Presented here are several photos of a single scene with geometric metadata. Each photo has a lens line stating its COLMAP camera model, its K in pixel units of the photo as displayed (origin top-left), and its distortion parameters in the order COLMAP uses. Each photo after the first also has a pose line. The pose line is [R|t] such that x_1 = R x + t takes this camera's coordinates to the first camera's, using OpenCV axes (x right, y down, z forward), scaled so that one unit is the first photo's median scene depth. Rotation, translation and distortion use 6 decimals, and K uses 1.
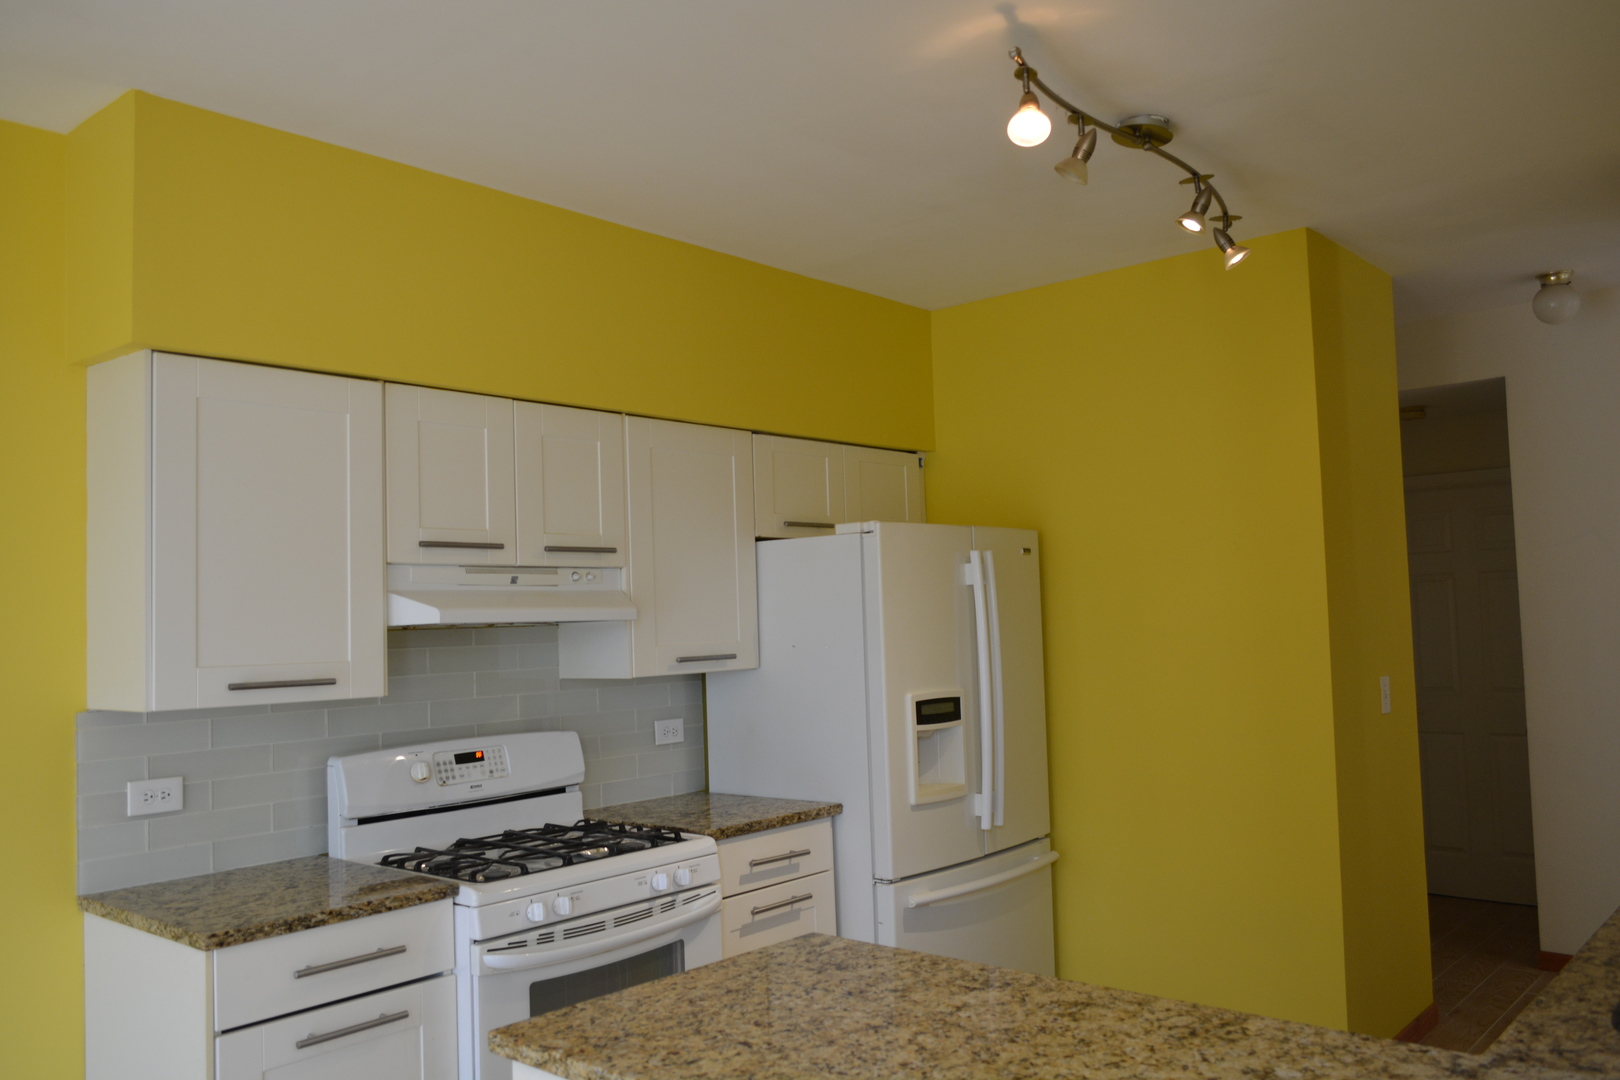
lens RADIAL K [[1274.8, 0, 816.4], [0, 1274.8, 541.0], [0, 0, 1]] dist [-0.007677, 0.013579]
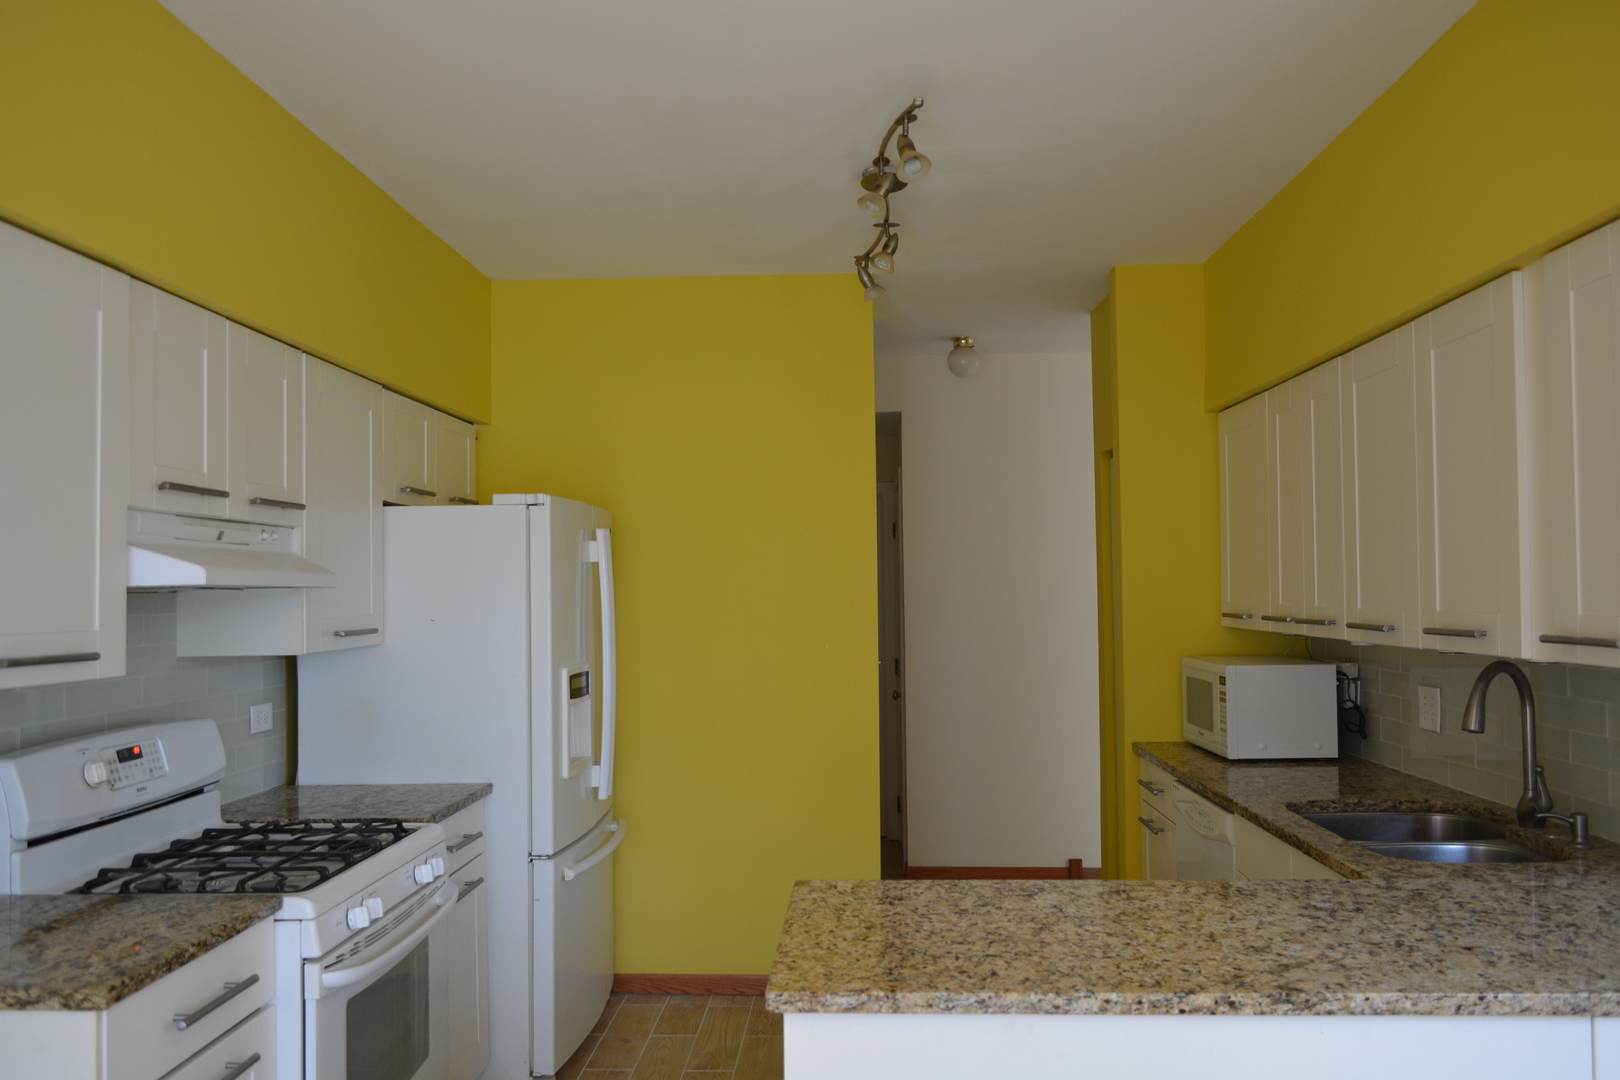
lens RADIAL K [[1274.8, 0, 821.5], [0, 1274.8, 543.3], [0, 0, 1]] dist [-0.007677, 0.013579]
pose [[0.774290, 0.046181, 0.631144, -0.442172], [-0.052996, 0.998562, -0.008049, 0.020789], [-0.630608, -0.027216, 0.775624, 0.107566]]
